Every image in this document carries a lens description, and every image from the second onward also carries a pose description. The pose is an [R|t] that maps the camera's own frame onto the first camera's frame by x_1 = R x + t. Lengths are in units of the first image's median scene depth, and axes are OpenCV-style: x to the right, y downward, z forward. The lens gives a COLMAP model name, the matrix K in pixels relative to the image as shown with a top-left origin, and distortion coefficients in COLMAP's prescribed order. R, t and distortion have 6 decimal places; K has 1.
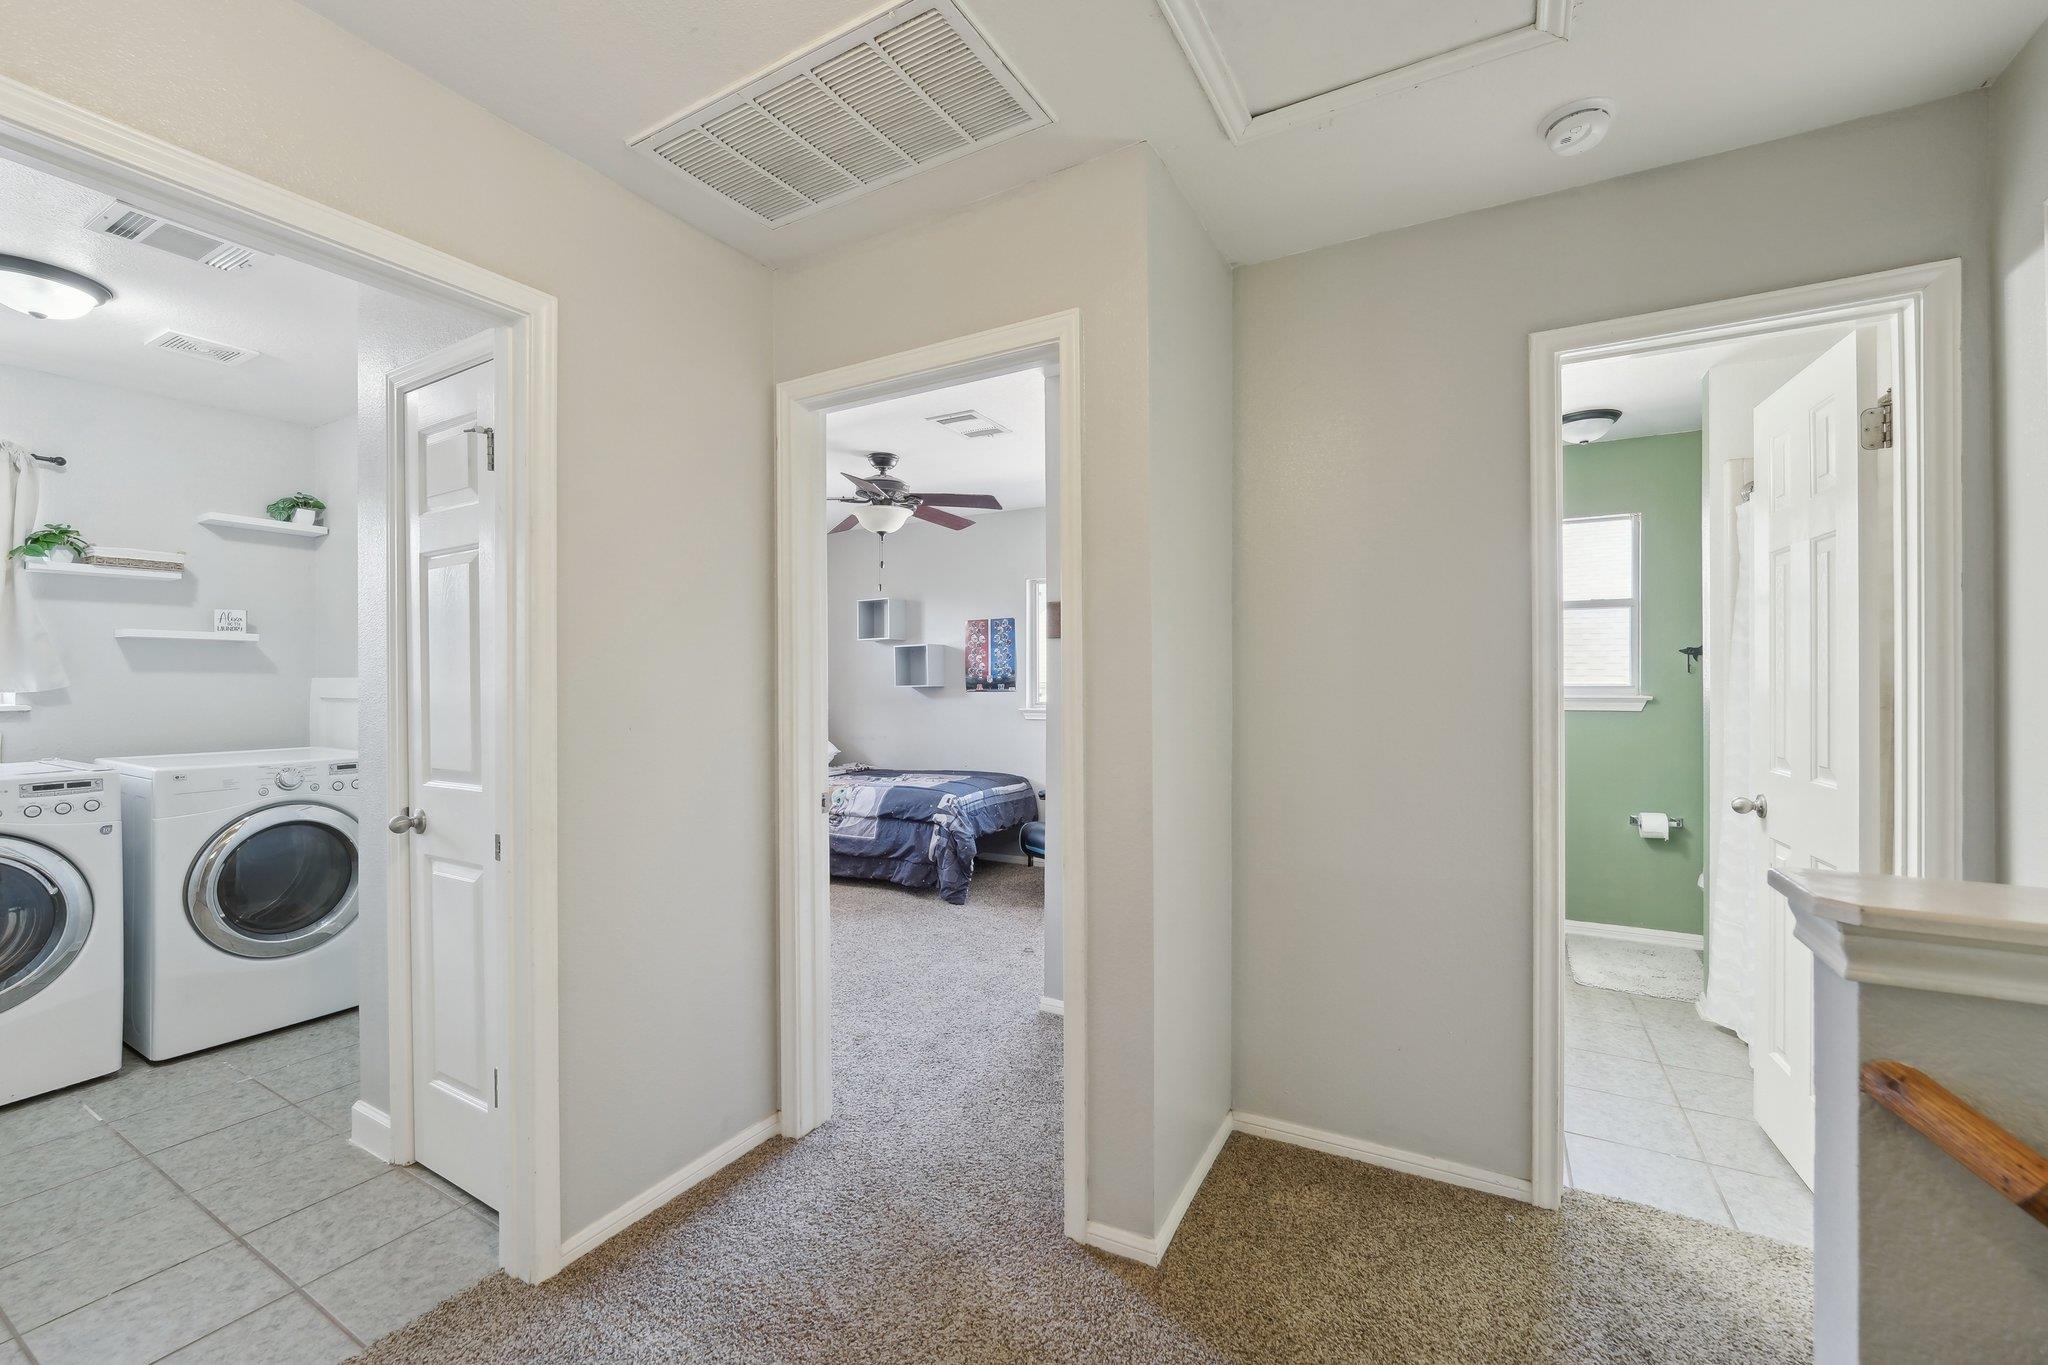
lens RADIAL K [[842.5, 0, 1036.1], [0, 842.5, 678.5], [0, 0, 1]] dist [-0.023461, -0.000216]
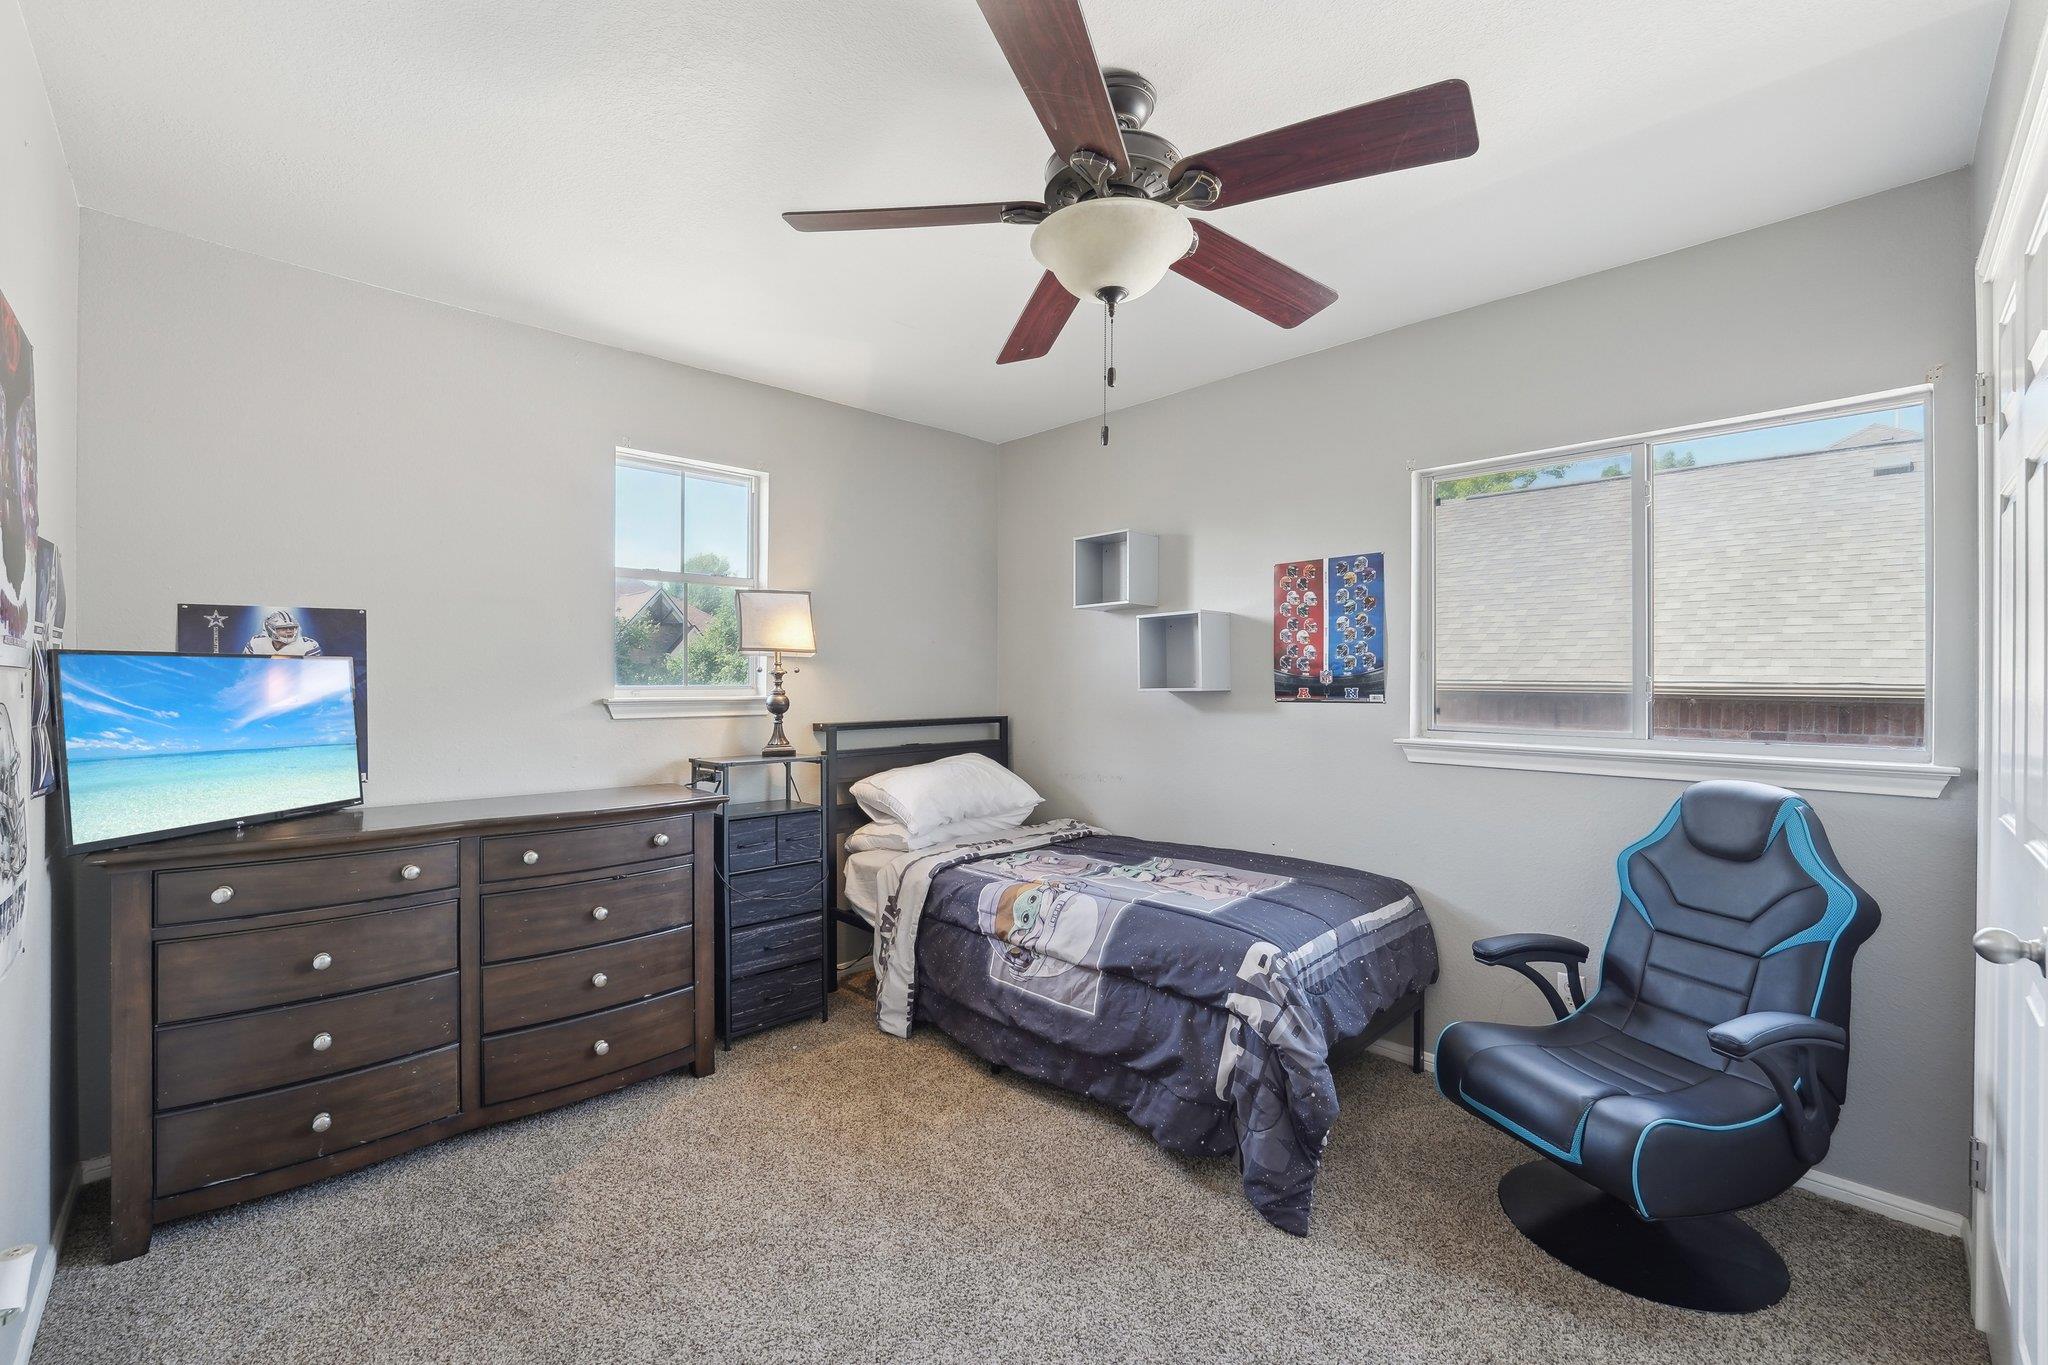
lens RADIAL K [[842.5, 0, 1030.8], [0, 842.5, 675.8], [0, 0, 1]] dist [-0.023461, -0.000216]
pose [[0.959092, 0.006944, -0.283011, -0.092025], [-0.006221, 0.999975, 0.003452, -0.000928], [0.283027, -0.001550, 0.959111, 0.524675]]
